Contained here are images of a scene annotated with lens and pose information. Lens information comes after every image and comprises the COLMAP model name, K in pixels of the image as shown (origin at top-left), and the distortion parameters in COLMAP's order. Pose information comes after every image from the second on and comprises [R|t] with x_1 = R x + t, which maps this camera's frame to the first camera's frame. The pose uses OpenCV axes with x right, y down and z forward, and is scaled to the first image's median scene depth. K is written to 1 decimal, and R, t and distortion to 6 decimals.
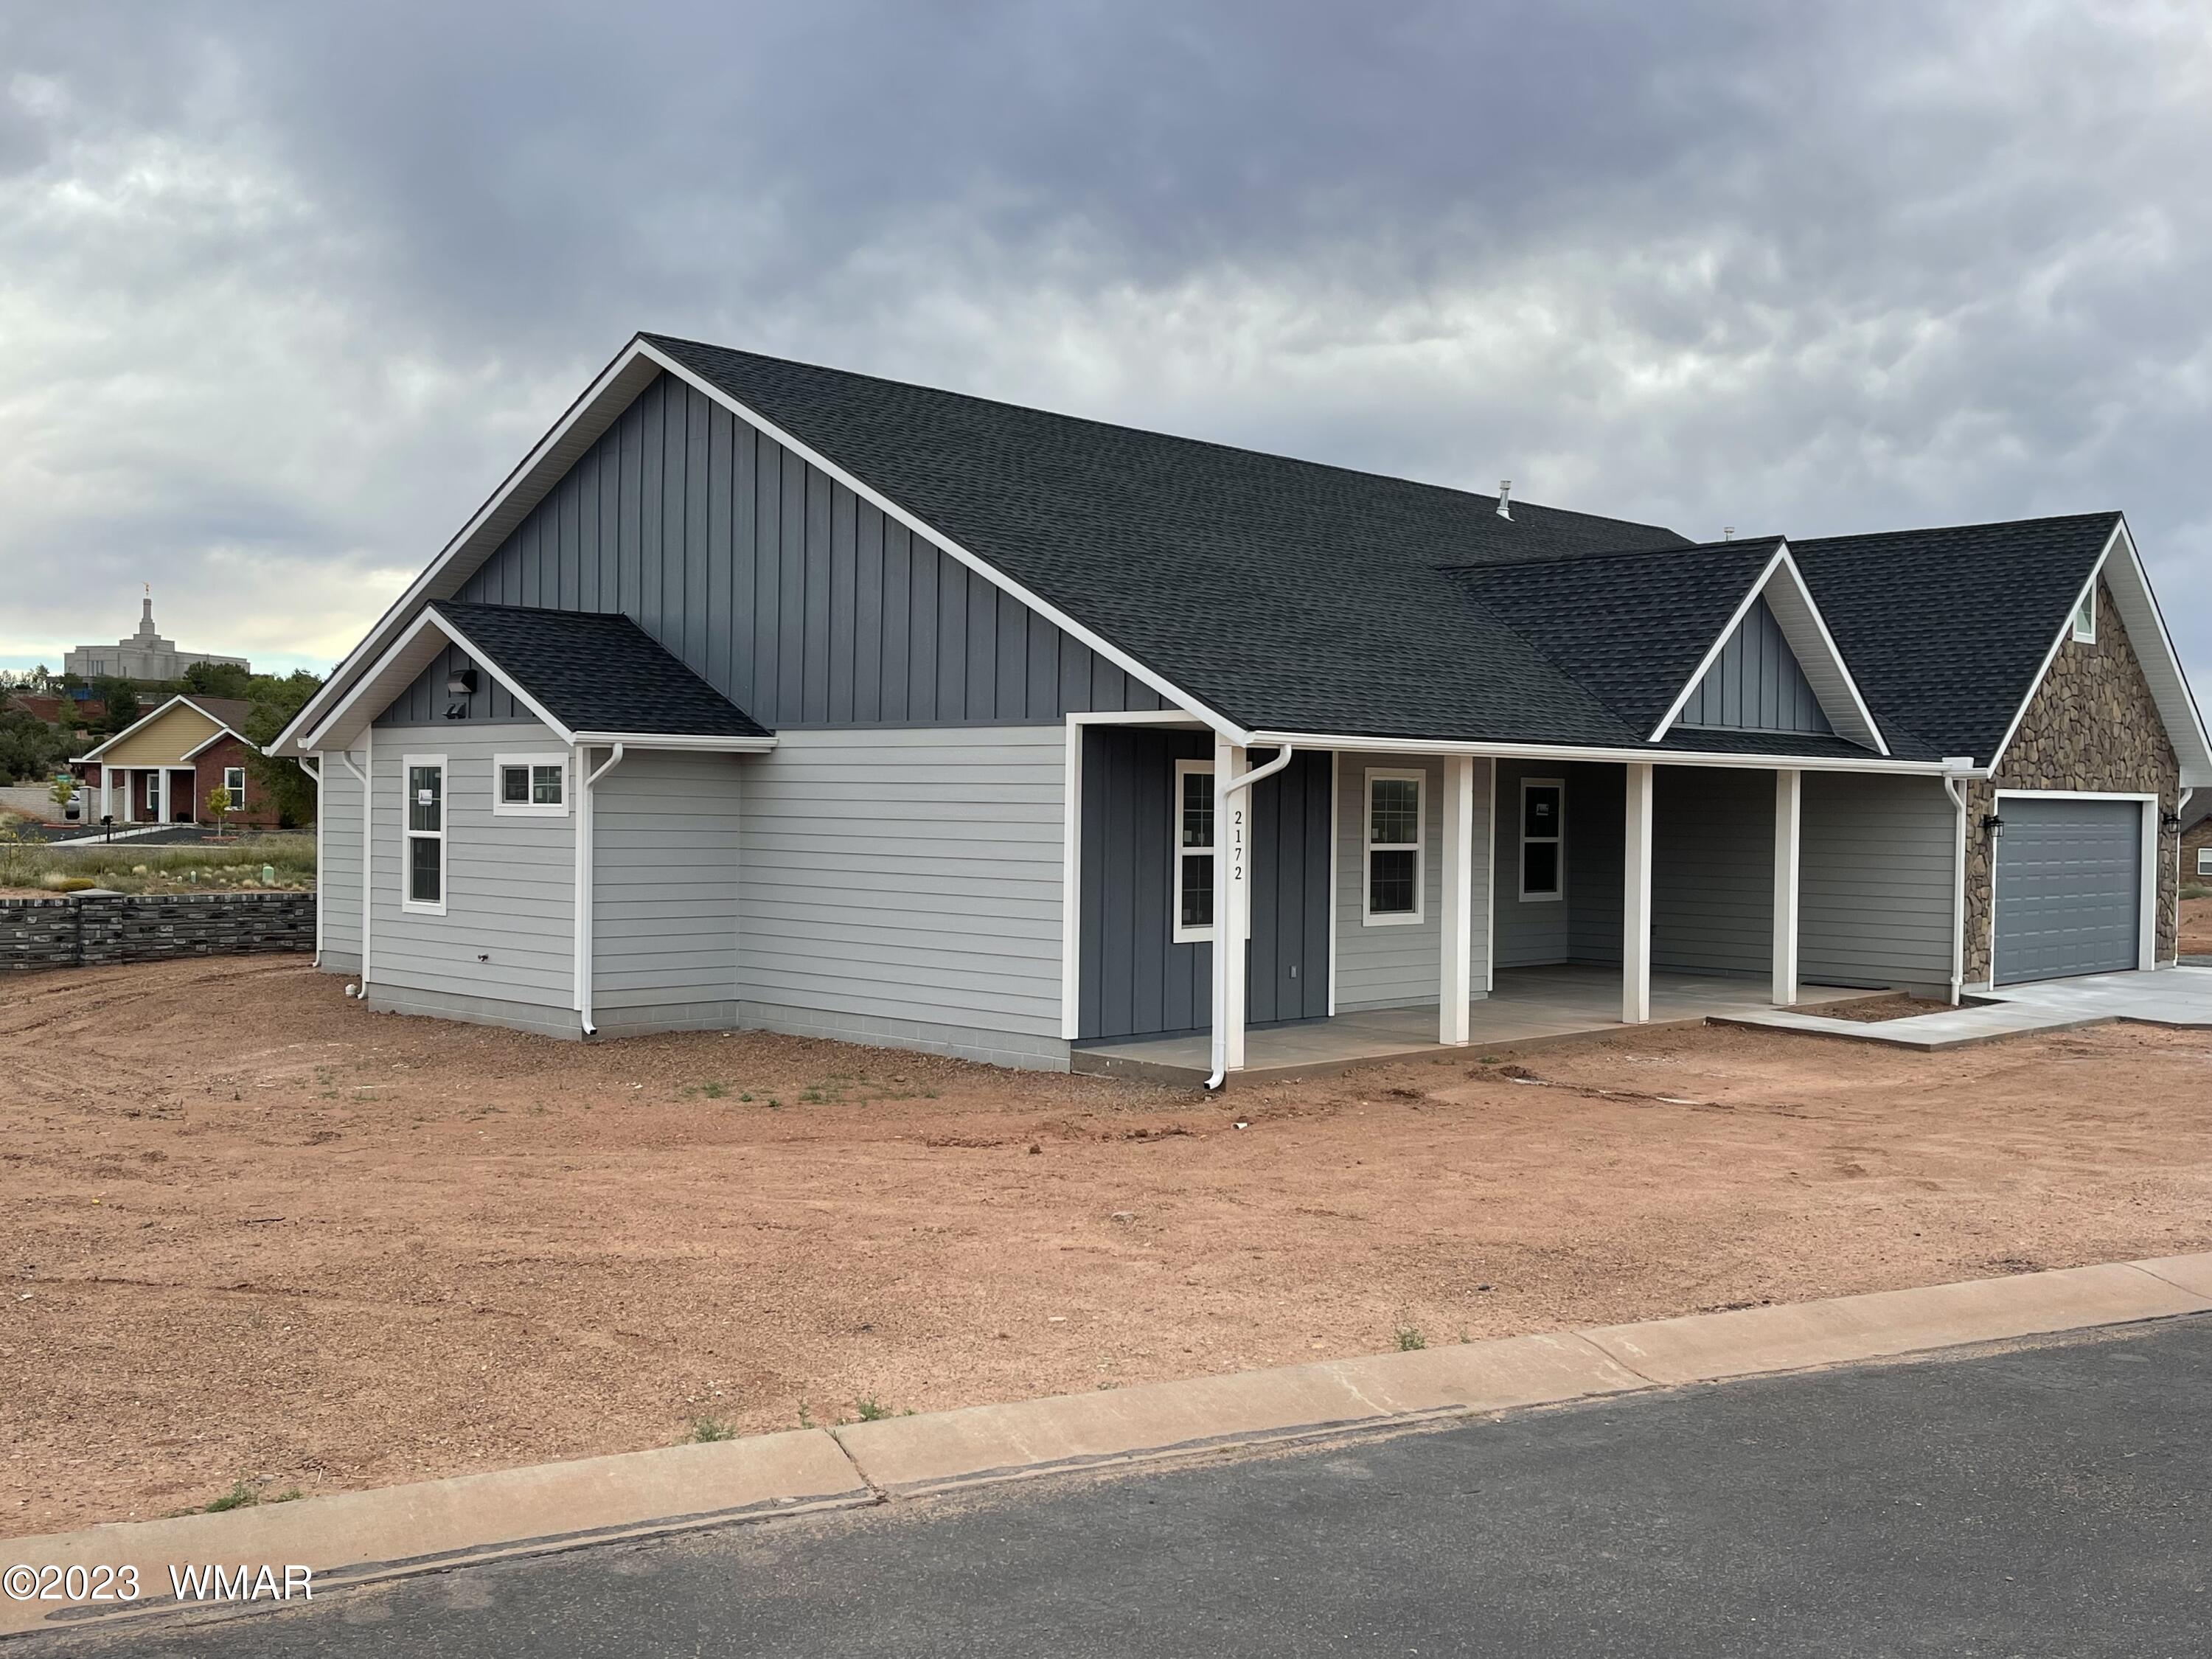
lens RADIAL K [[2149.5, 0, 1106.0], [0, 2149.5, 829.5], [0, 0, 1]] dist [0.045140, -0.014796]
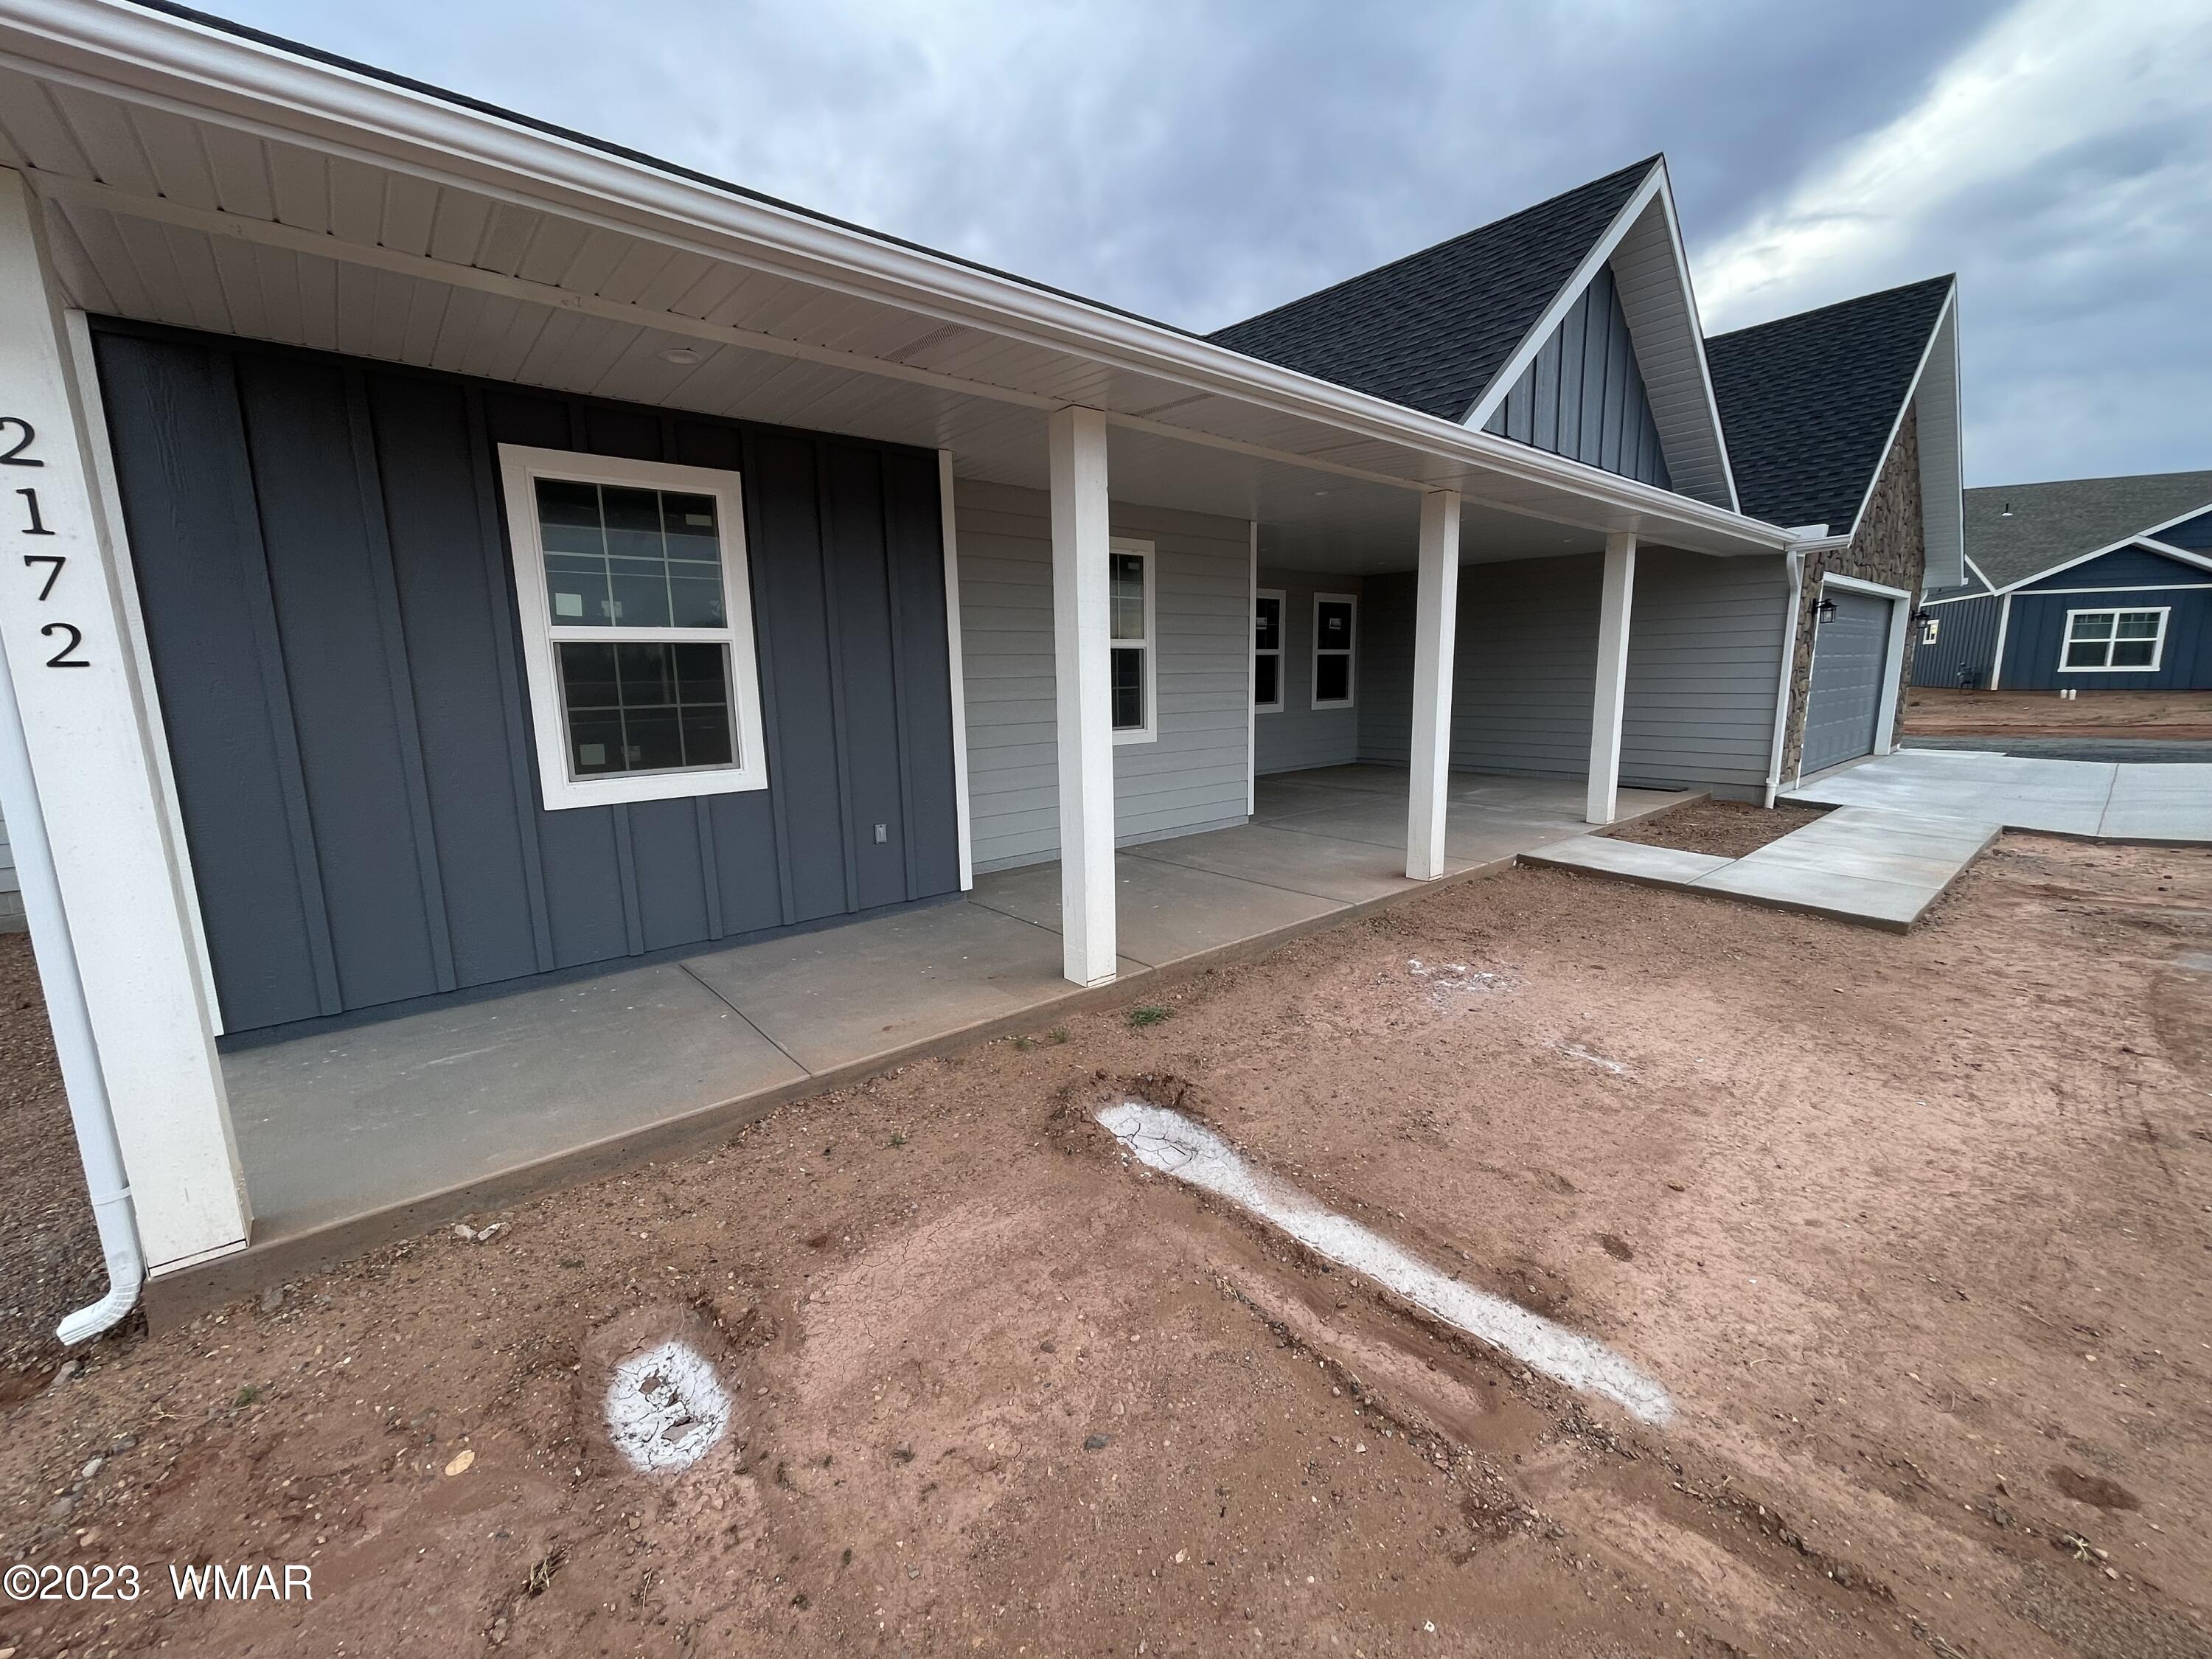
lens RADIAL K [[891.8, 0, 1106.0], [0, 891.8, 829.5], [0, 0, 1]] dist [-0.003469, -0.000248]
pose [[0.995816, -0.017530, -0.089689, 0.168525], [0.031753, 0.986653, 0.159713, 0.023887], [0.085692, -0.161893, 0.983081, 0.708867]]
